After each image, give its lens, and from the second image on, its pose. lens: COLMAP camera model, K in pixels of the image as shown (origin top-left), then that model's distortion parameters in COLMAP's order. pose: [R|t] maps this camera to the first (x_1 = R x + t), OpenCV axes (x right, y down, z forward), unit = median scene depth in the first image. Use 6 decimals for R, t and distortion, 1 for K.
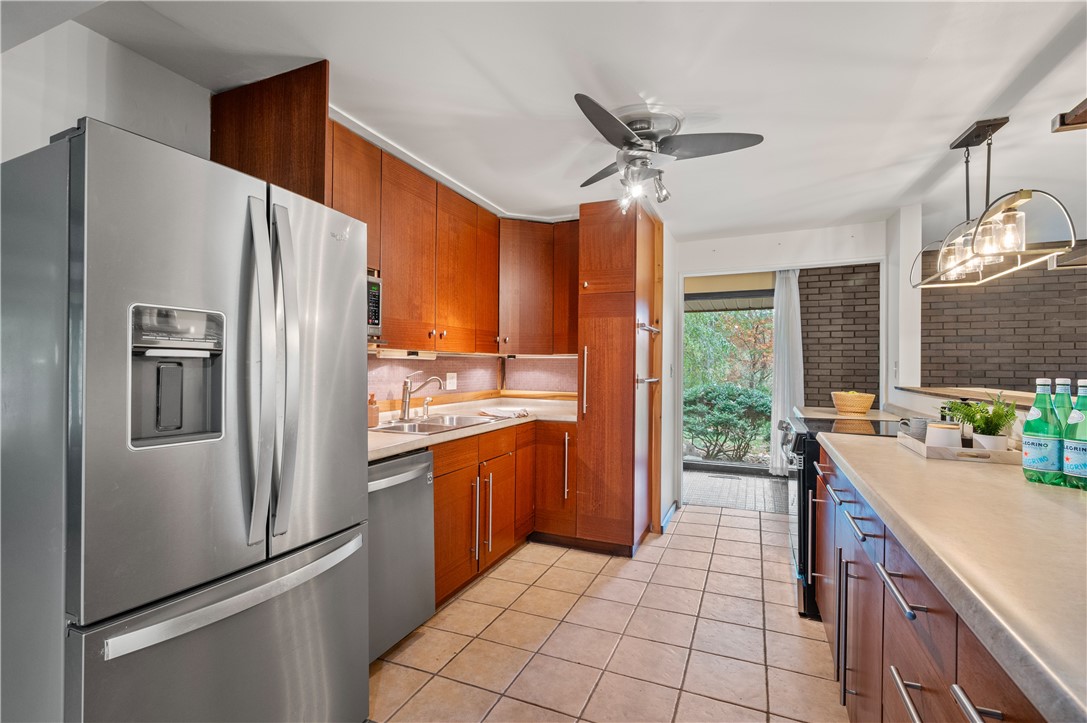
lens RADIAL K [[484.3, 0, 546.6], [0, 484.3, 364.8], [0, 0, 1]] dist [-0.002969, -0.000211]
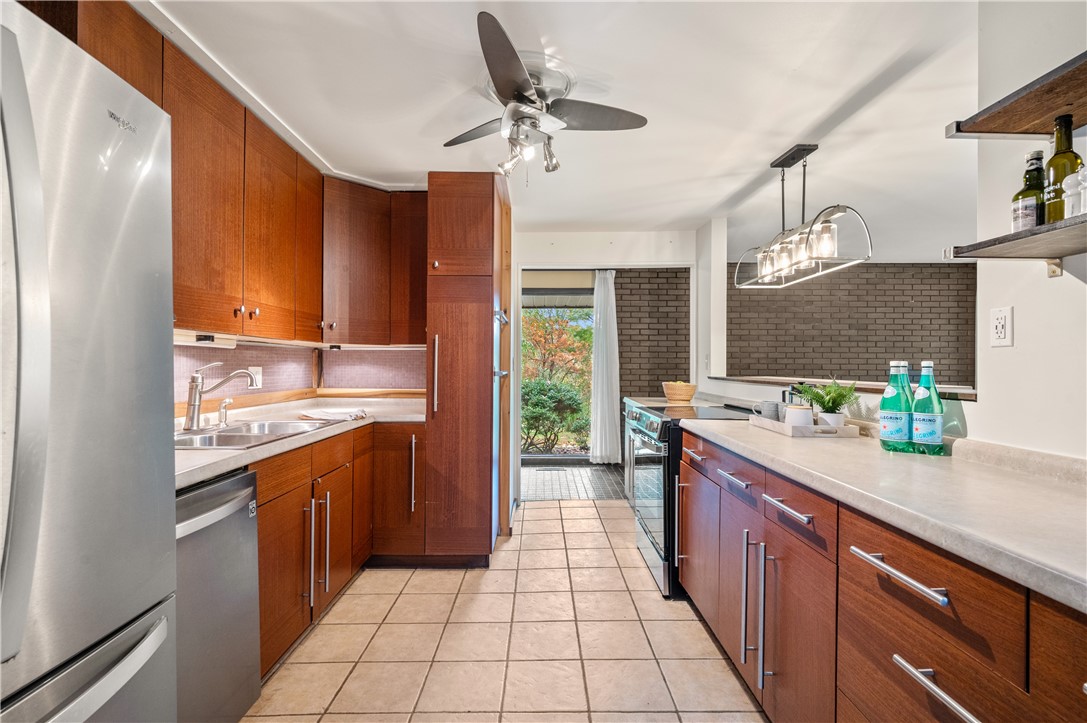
lens RADIAL K [[484.3, 0, 543.5], [0, 484.3, 364.0], [0, 0, 1]] dist [-0.002969, -0.000211]
pose [[0.916936, -0.002926, 0.399023, -0.103418], [0.002684, 0.999996, 0.001165, 0.015851], [-0.399025, 0.000003, 0.916940, 0.137489]]
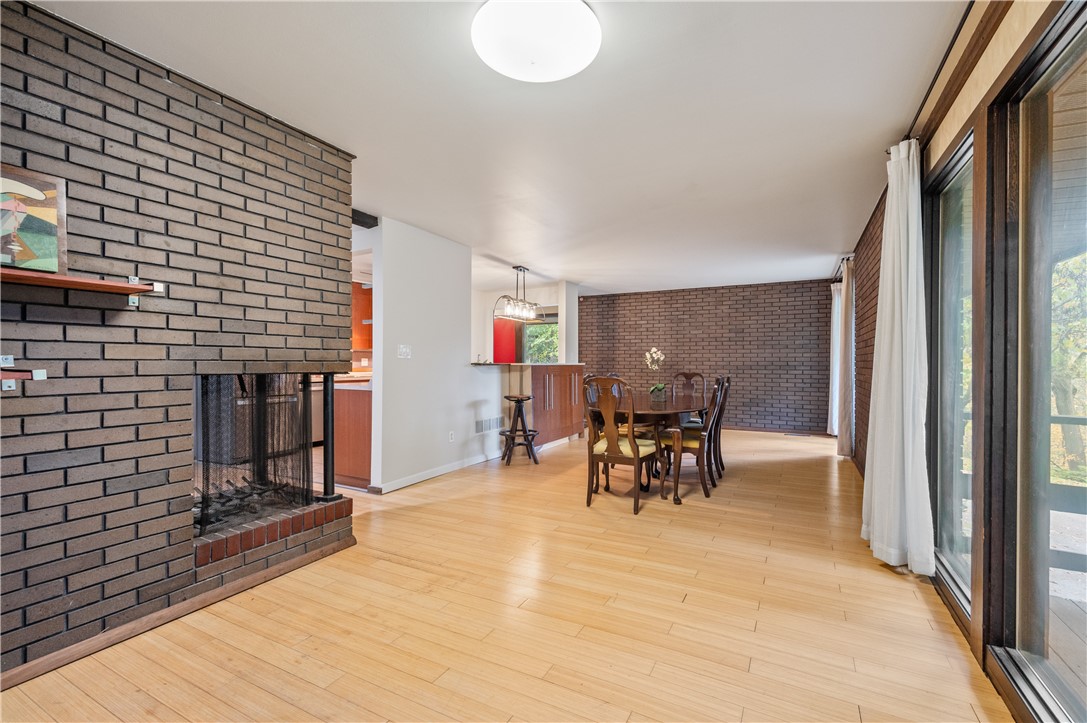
lens RADIAL K [[484.3, 0, 542.5], [0, 484.3, 363.6], [0, 0, 1]] dist [-0.002969, -0.000211]
pose [[0.996684, -0.005441, -0.081190, 0.859183], [0.005776, 0.999976, 0.003894, 0.038069], [0.081167, -0.004350, 0.996691, -1.249601]]
